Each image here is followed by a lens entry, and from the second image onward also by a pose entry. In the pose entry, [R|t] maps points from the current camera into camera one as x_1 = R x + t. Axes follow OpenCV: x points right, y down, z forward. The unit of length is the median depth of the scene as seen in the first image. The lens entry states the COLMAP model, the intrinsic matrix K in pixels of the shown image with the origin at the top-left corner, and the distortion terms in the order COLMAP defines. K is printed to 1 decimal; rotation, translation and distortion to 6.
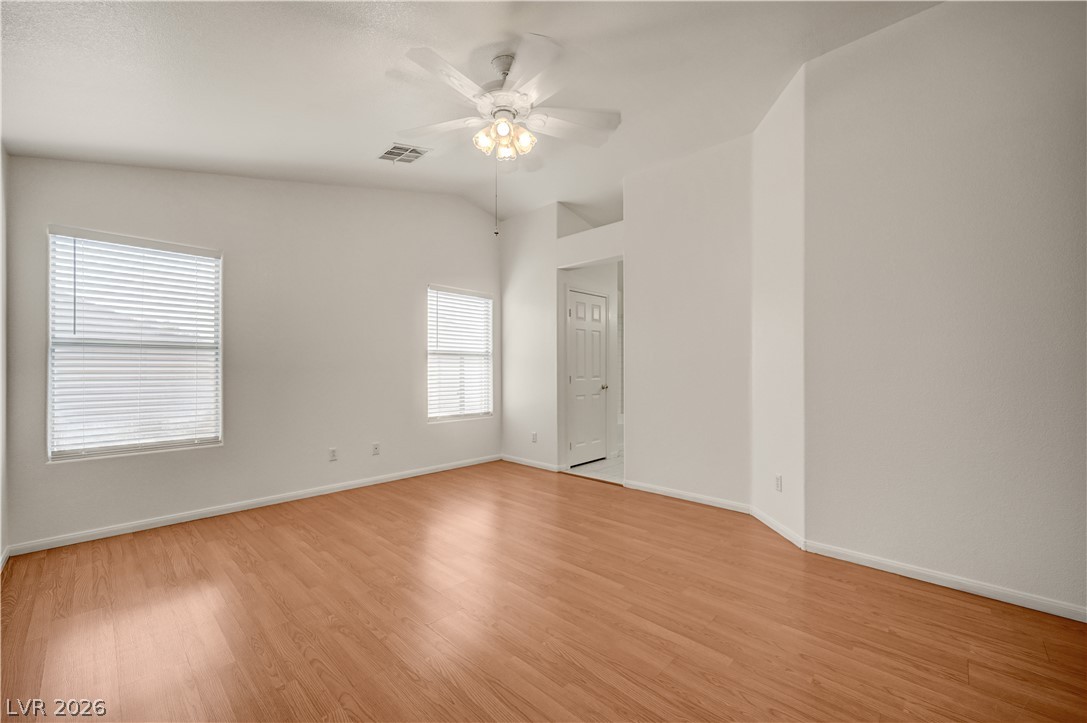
lens RADIAL K [[435.5, 0, 551.6], [0, 435.5, 365.5], [0, 0, 1]] dist [0.012799, 0.000067]
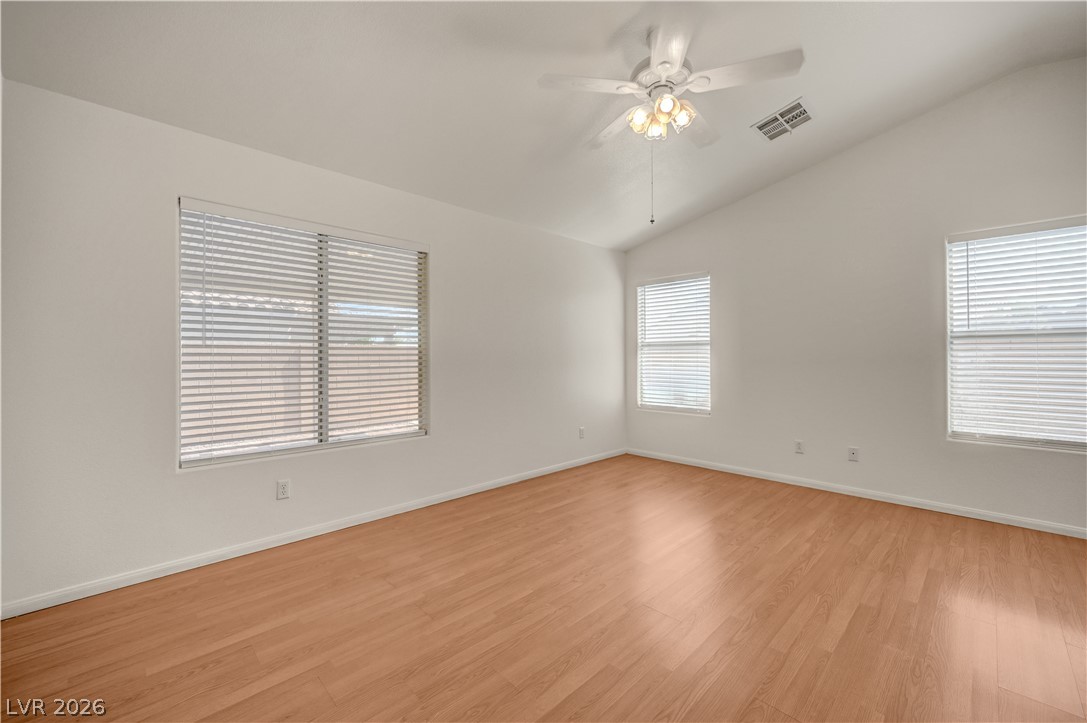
lens RADIAL K [[435.1, 0, 546.4], [0, 435.1, 358.5], [0, 0, 1]] dist [-0.000570, -0.000167]
pose [[-0.045842, -0.000890, -0.998948, 0.663960], [0.005789, 0.999983, -0.001156, 0.003548], [0.998932, -0.005836, -0.045836, 0.636111]]
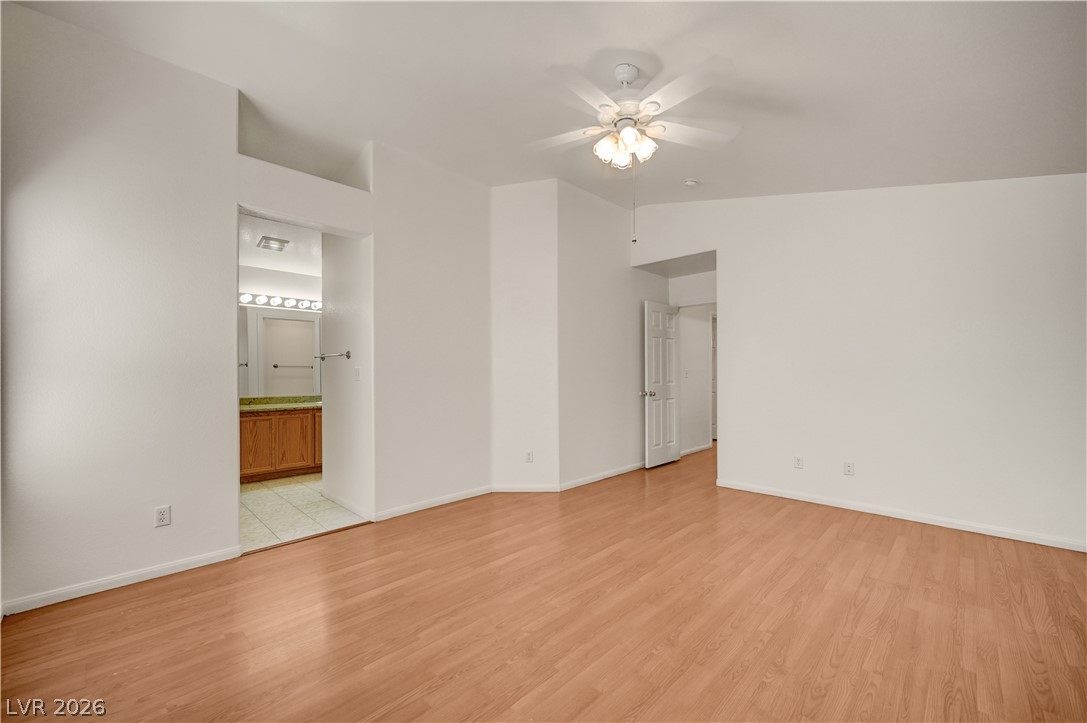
lens RADIAL K [[431.2, 0, 544.7], [0, 431.2, 370.7], [0, 0, 1]] dist [-0.000358, 0.000302]
pose [[0.024216, 0.007847, 0.999676, -0.880655], [-0.000094, 0.999969, -0.007847, 0.004229], [-0.999707, 0.000097, 0.024216, 0.932431]]
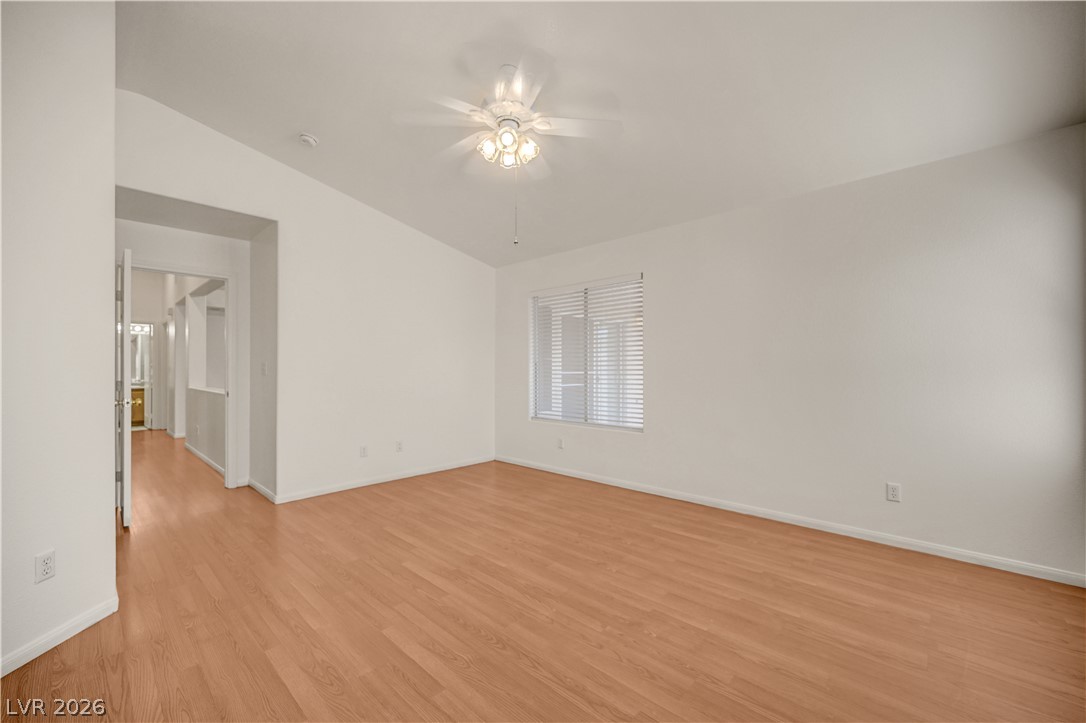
lens RADIAL K [[427.9, 0, 546.9], [0, 427.9, 367.0], [0, 0, 1]] dist [0.001892, -0.000026]
pose [[-0.999995, 0.002633, -0.001921, -0.157009], [0.002648, 0.999965, -0.007937, 0.006725], [0.001900, -0.007942, -0.999967, 1.605807]]
